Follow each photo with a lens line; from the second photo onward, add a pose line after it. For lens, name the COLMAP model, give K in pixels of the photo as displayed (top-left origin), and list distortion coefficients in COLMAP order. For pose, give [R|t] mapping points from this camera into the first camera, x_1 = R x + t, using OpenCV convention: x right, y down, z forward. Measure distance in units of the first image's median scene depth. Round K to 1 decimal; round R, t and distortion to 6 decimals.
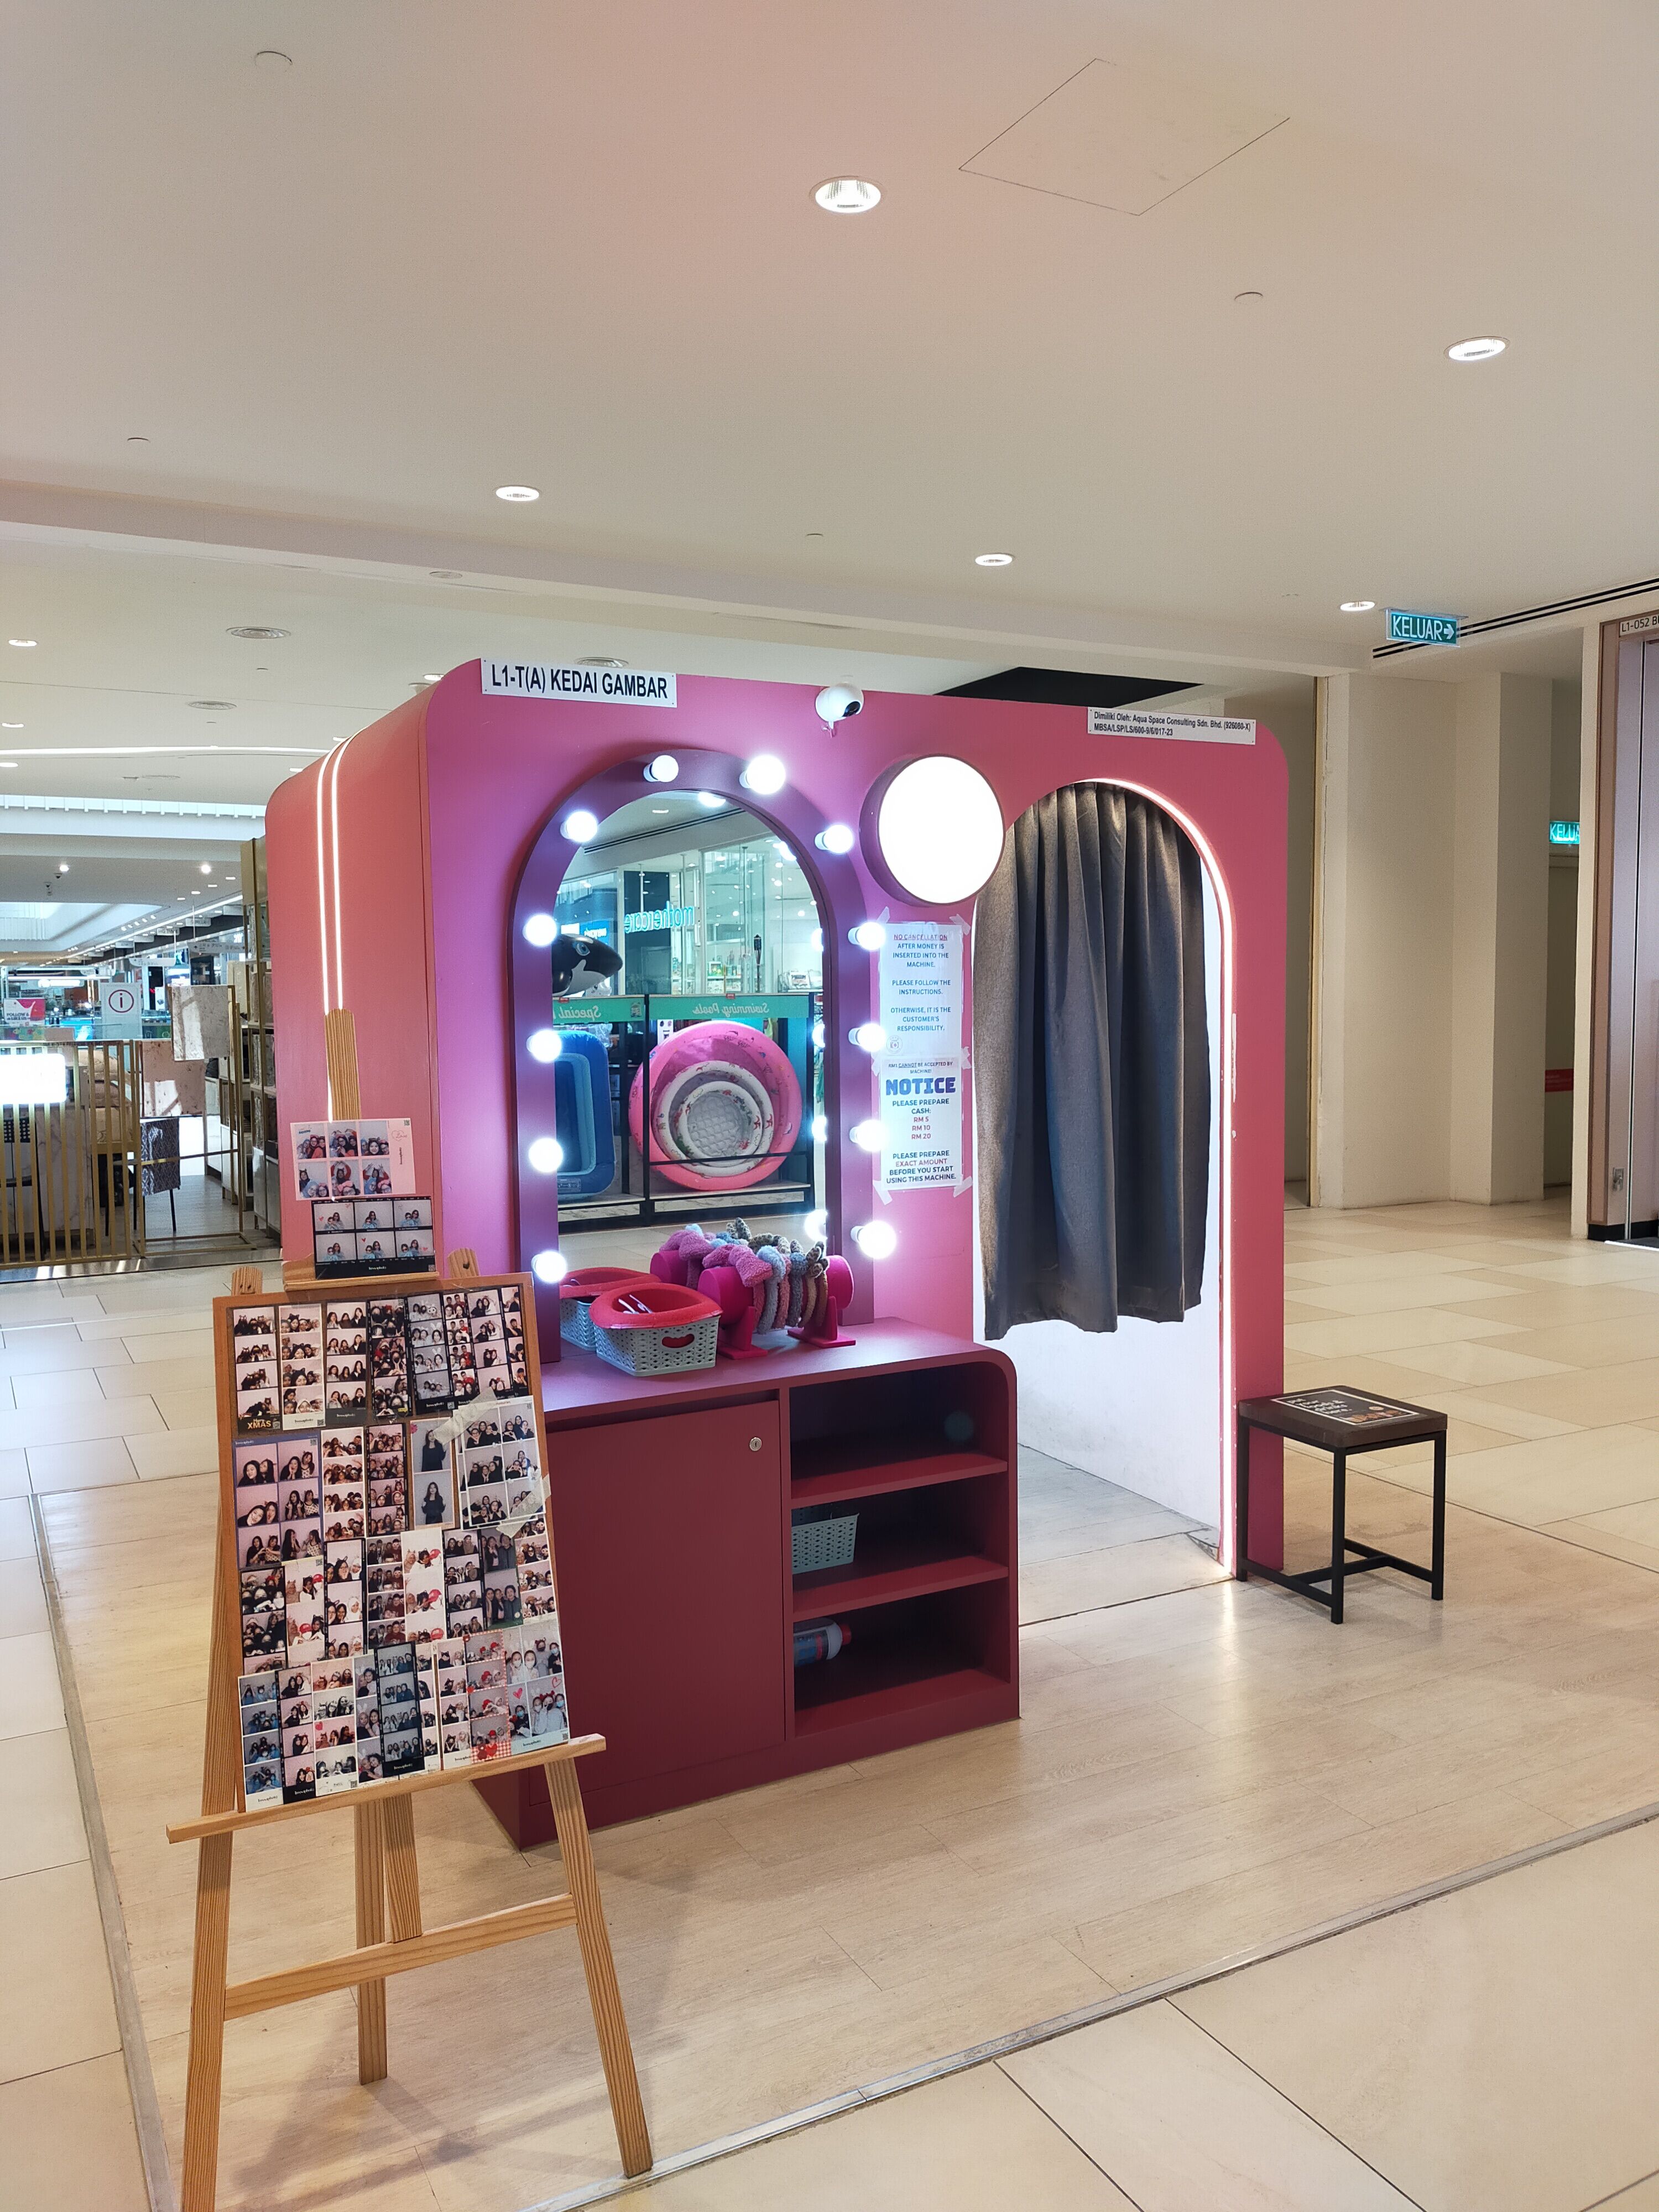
lens RADIAL K [[1664.8, 0, 835.1], [0, 1664.8, 1108.7], [0, 0, 1]] dist [0.039908, -0.056856]
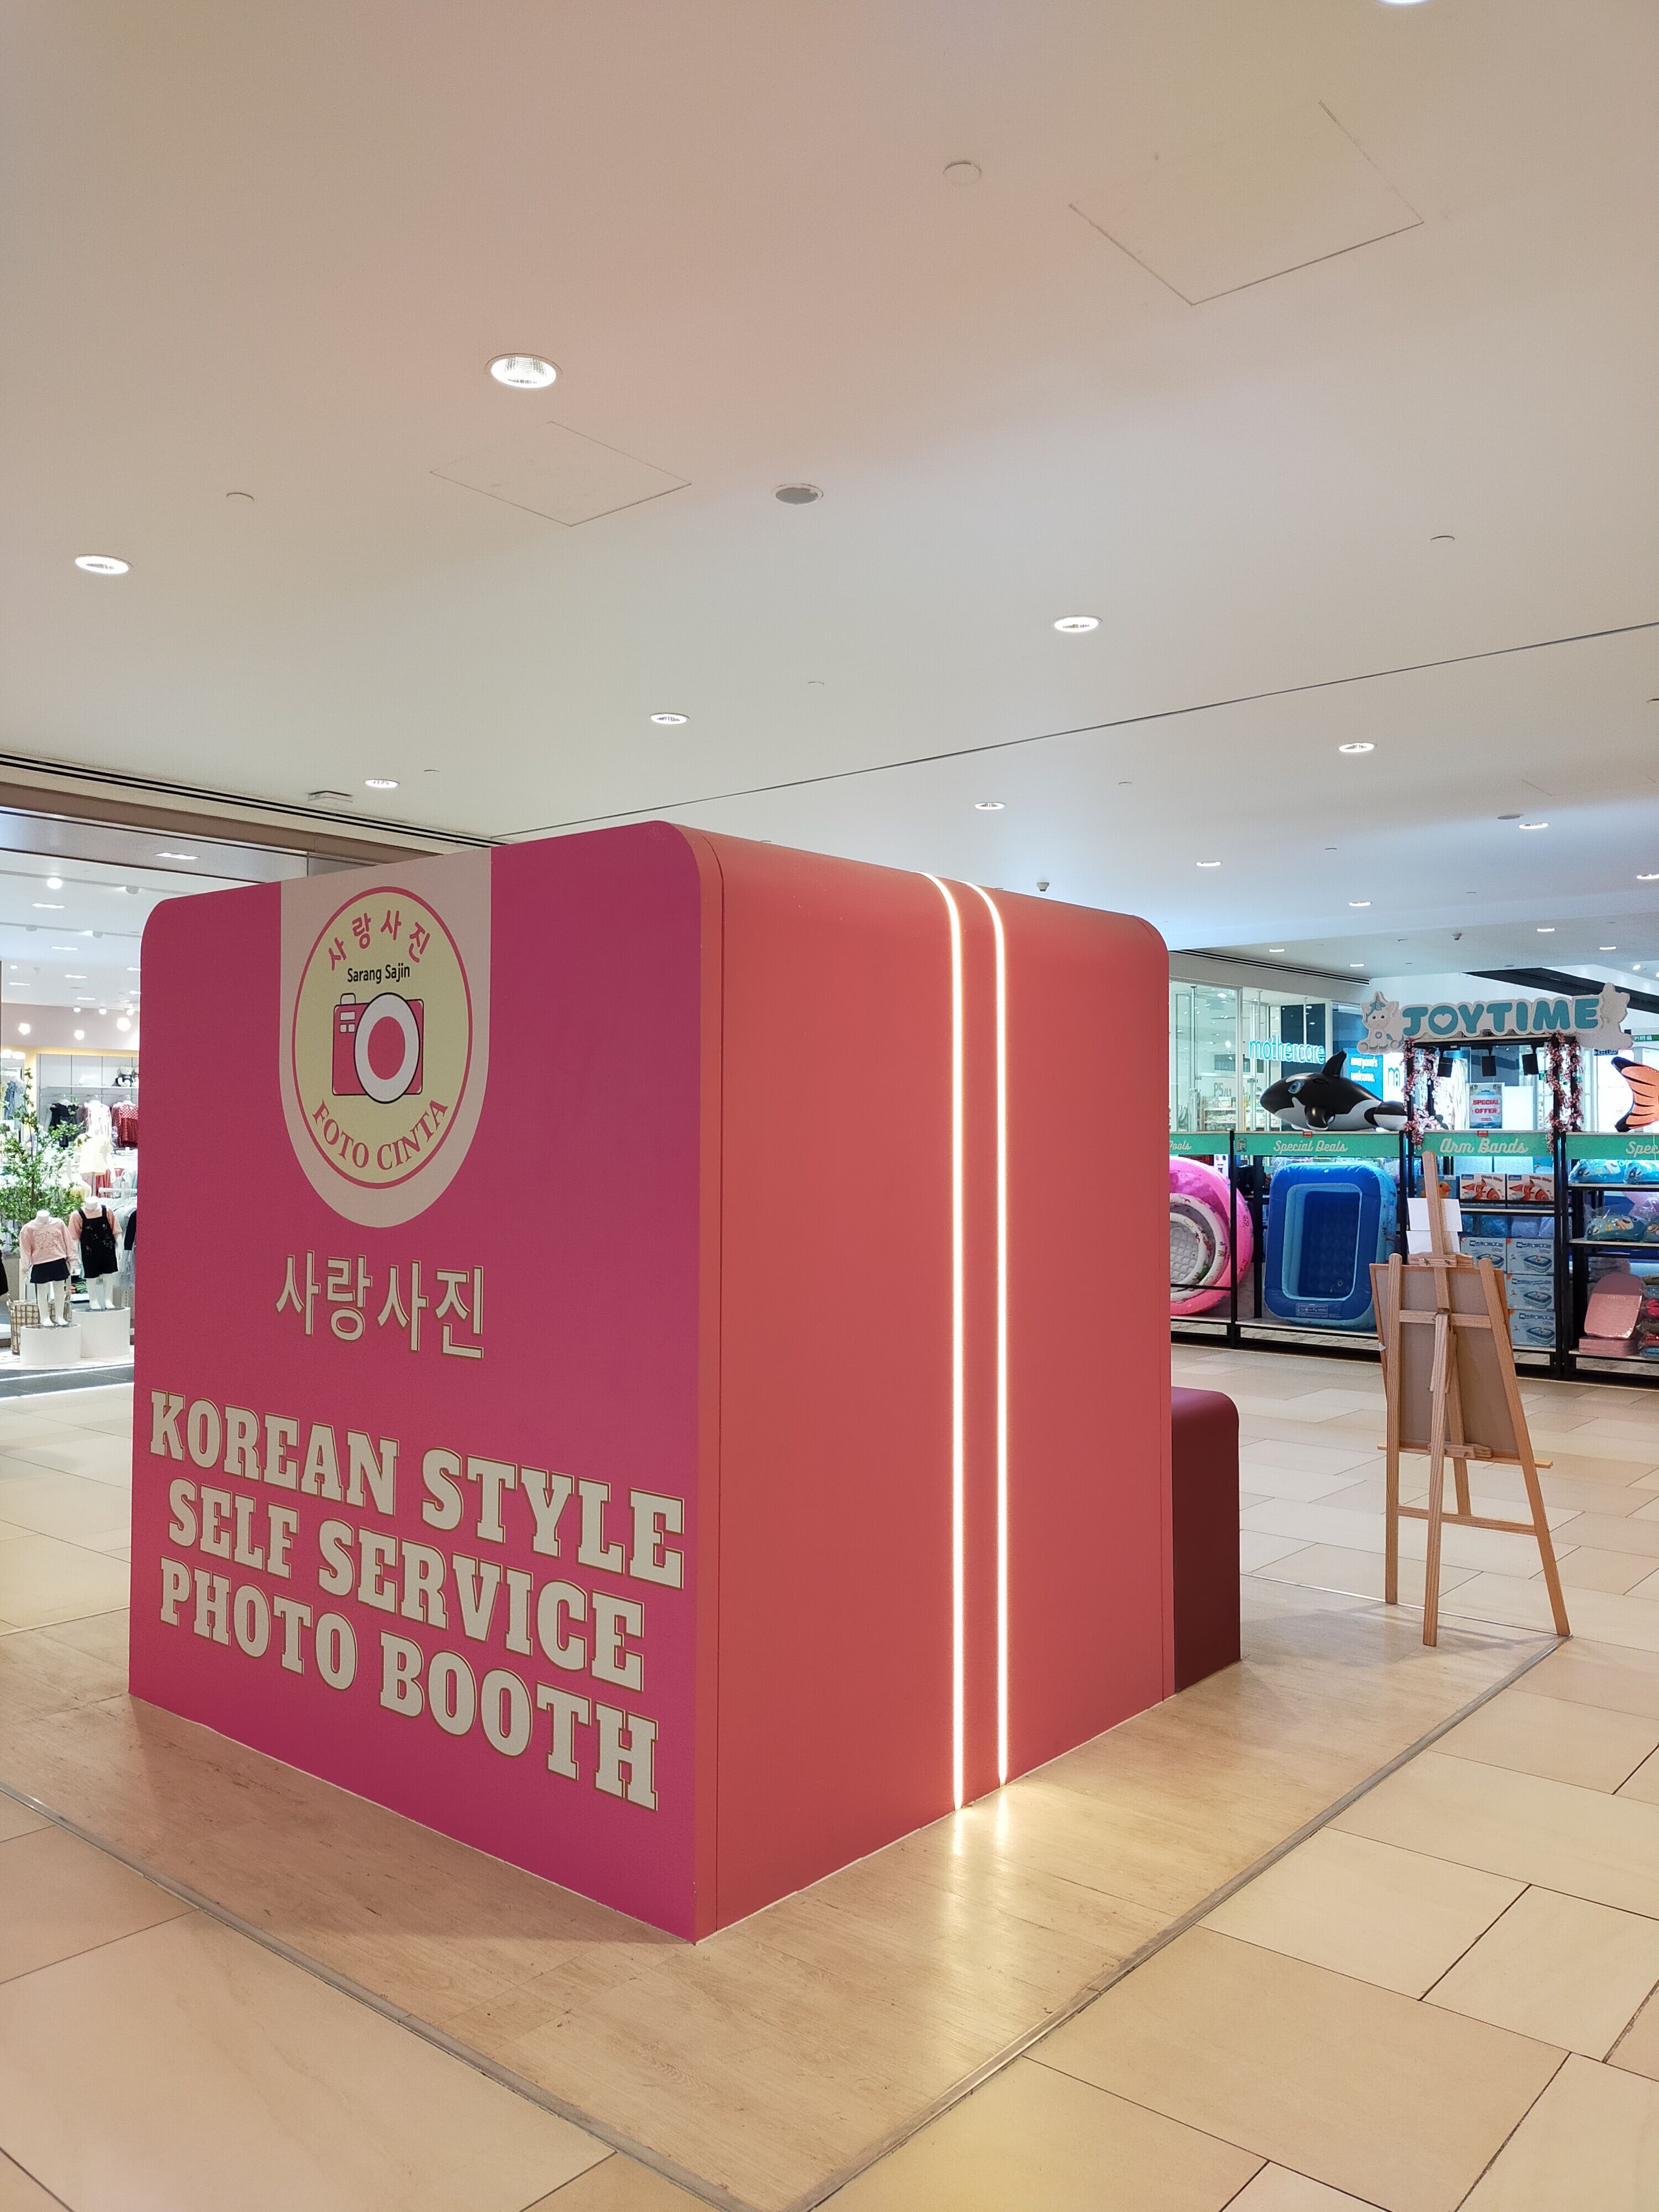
lens RADIAL K [[1664.8, 0, 832.3], [0, 1664.8, 1105.3], [0, 0, 1]] dist [0.039908, -0.056856]
pose [[-0.372534, 0.025320, 0.927673, -1.387204], [0.069114, 0.997609, 0.000526, -0.119056], [-0.925441, 0.064312, -0.373393, 1.705698]]
